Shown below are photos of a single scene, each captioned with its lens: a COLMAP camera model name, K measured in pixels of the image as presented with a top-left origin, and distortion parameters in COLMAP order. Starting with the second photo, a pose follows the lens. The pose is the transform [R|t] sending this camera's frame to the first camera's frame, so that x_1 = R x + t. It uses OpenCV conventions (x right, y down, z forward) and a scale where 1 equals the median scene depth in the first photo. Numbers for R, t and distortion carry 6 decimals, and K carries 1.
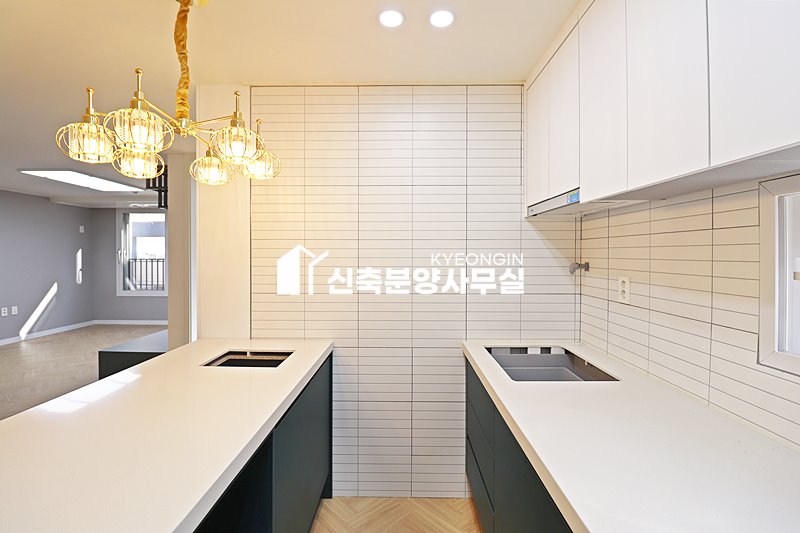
lens RADIAL K [[370.2, 0, 401.3], [0, 370.2, 258.9], [0, 0, 1]] dist [-0.008109, -0.008003]
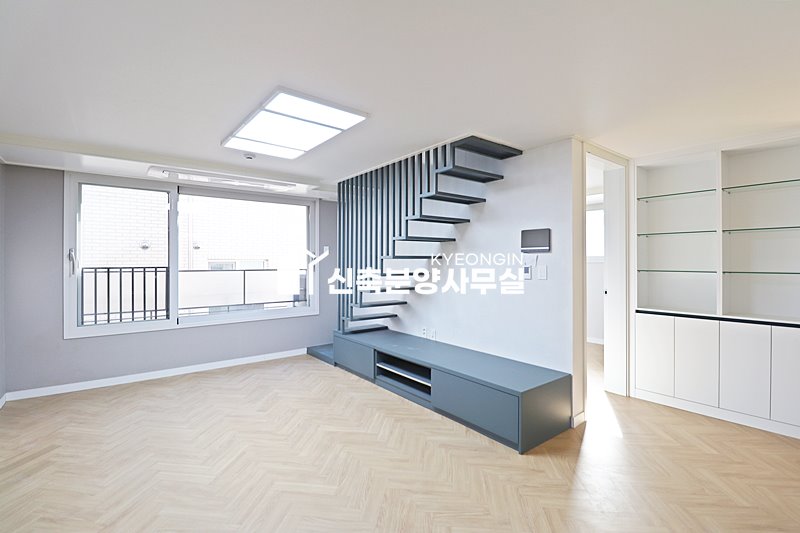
lens RADIAL K [[370.2, 0, 394.5], [0, 370.2, 262.1], [0, 0, 1]] dist [-0.008109, -0.008003]
pose [[0.777890, -0.017185, 0.628165, -0.762556], [0.025778, 0.999657, -0.004574, 0.006248], [-0.627871, 0.019751, 0.778067, 0.308916]]
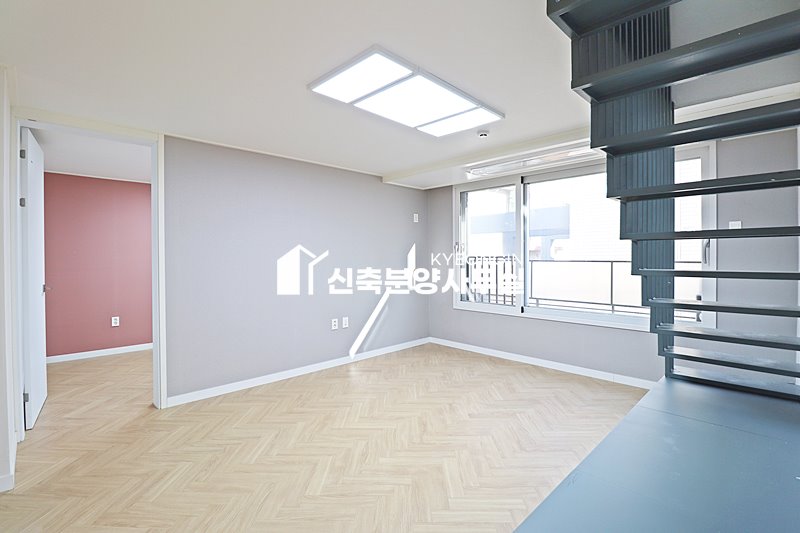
lens RADIAL K [[370.2, 0, 405.6], [0, 370.2, 262.6], [0, 0, 1]] dist [-0.008109, -0.008003]
pose [[0.721047, -0.004024, -0.692874, -0.353584], [-0.000294, 0.999981, -0.006113, 0.016734], [0.692886, 0.004612, 0.721033, 0.429302]]
